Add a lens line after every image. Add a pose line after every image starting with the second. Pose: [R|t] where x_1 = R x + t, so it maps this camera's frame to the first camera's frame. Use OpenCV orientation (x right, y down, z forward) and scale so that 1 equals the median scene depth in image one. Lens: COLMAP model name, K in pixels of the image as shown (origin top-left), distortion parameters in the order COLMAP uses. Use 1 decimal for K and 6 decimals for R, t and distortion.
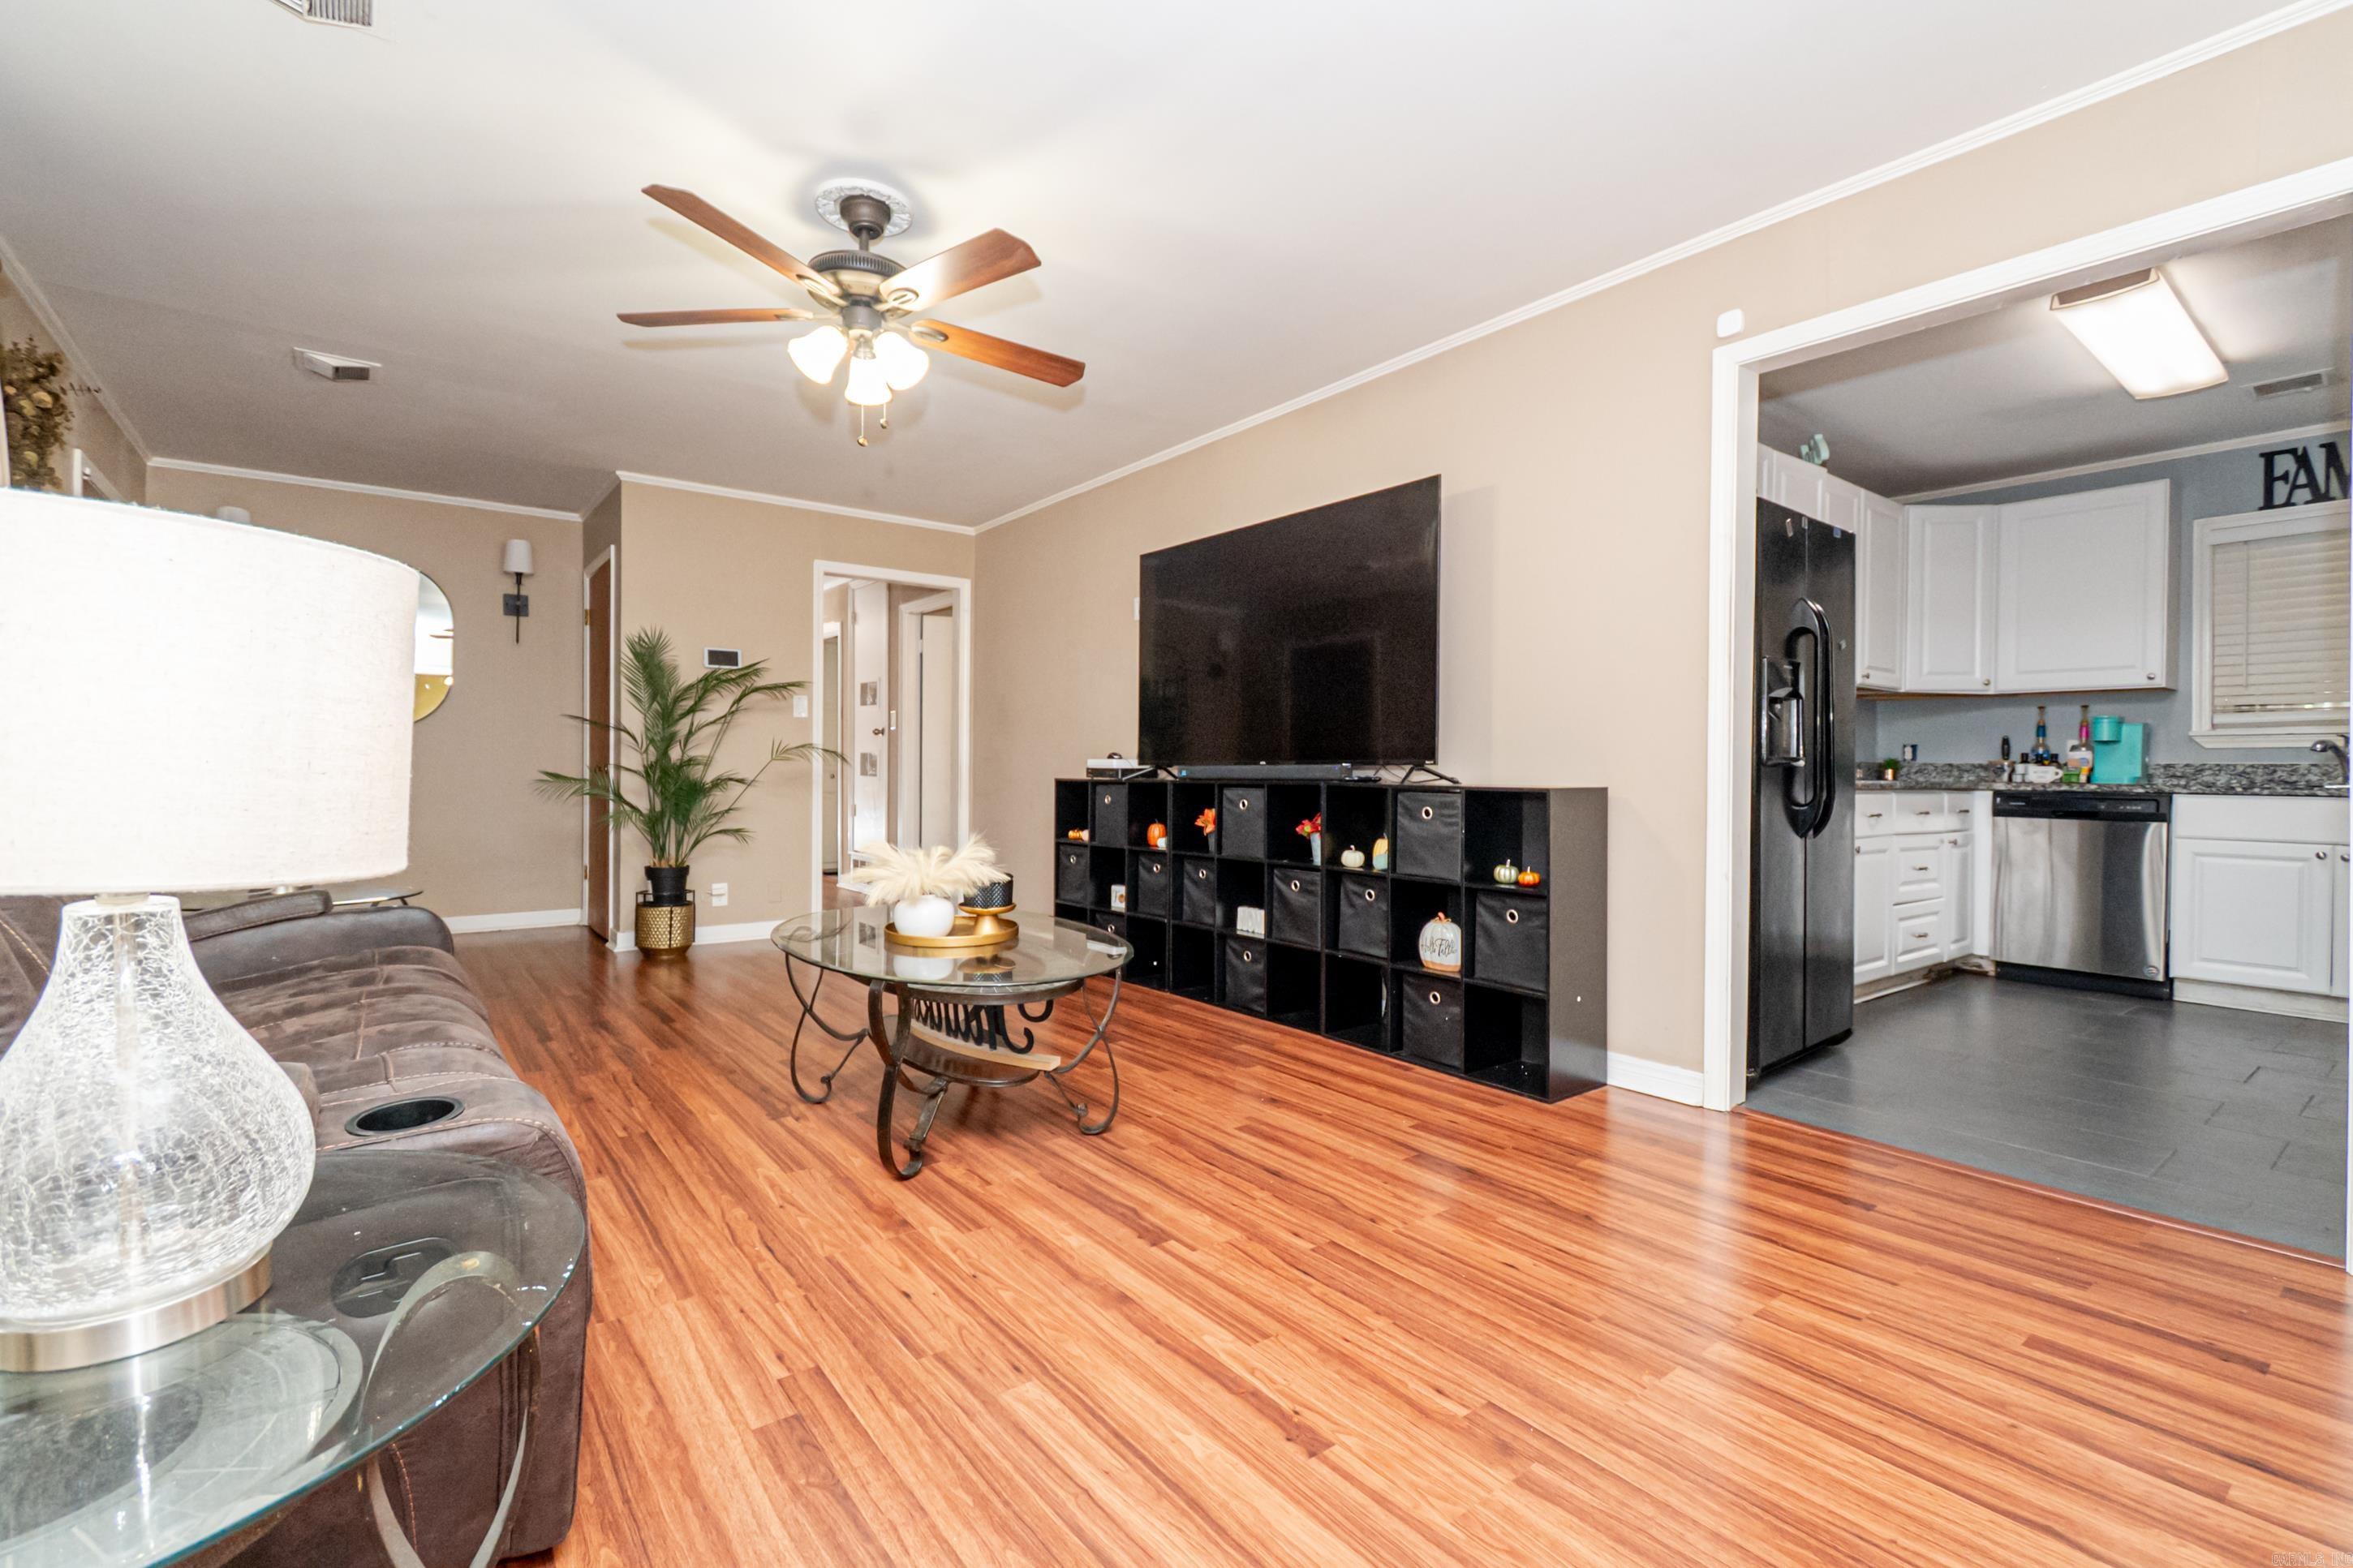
lens RADIAL K [[1042.7, 0, 1178.9], [0, 1042.7, 779.1], [0, 0, 1]] dist [0.000091, -0.000245]
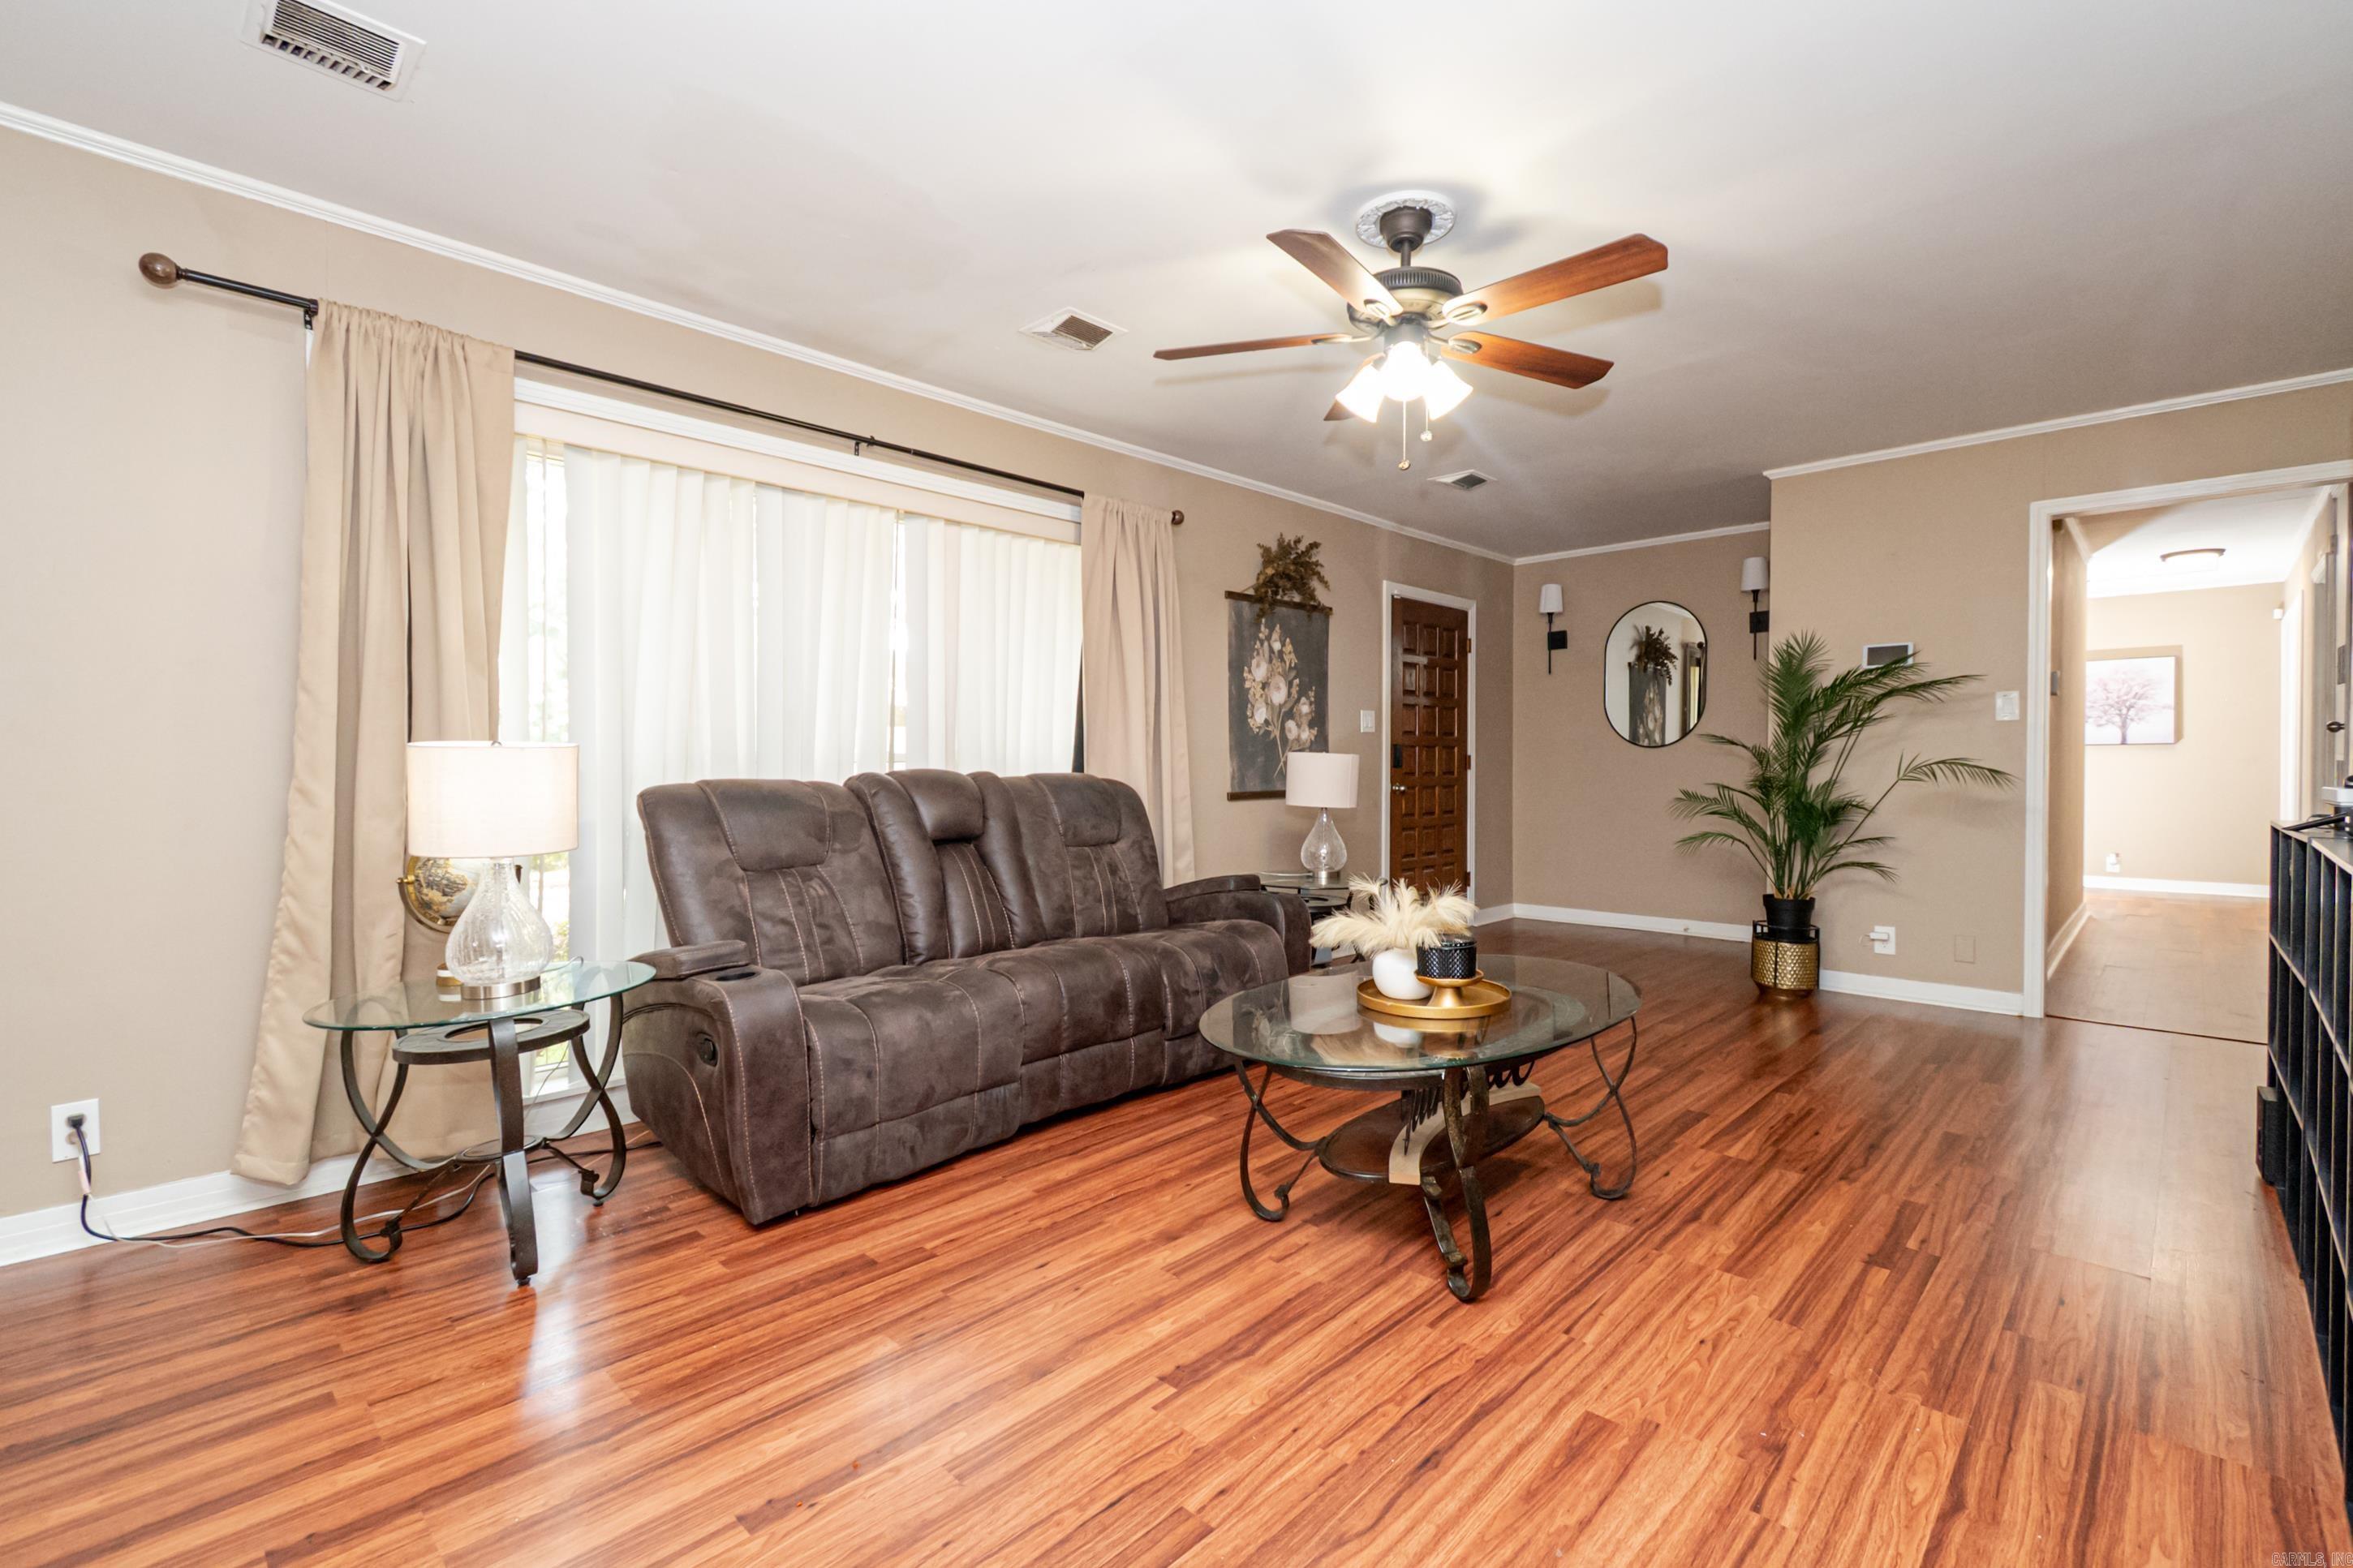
lens RADIAL K [[1042.7, 0, 1178.1], [0, 1042.7, 774.8], [0, 0, 1]] dist [0.000091, -0.000245]
pose [[0.146084, 0.004104, -0.989264, 0.649994], [-0.006956, 0.999971, 0.003121, -0.042818], [0.989248, 0.006426, 0.146109, 0.694922]]
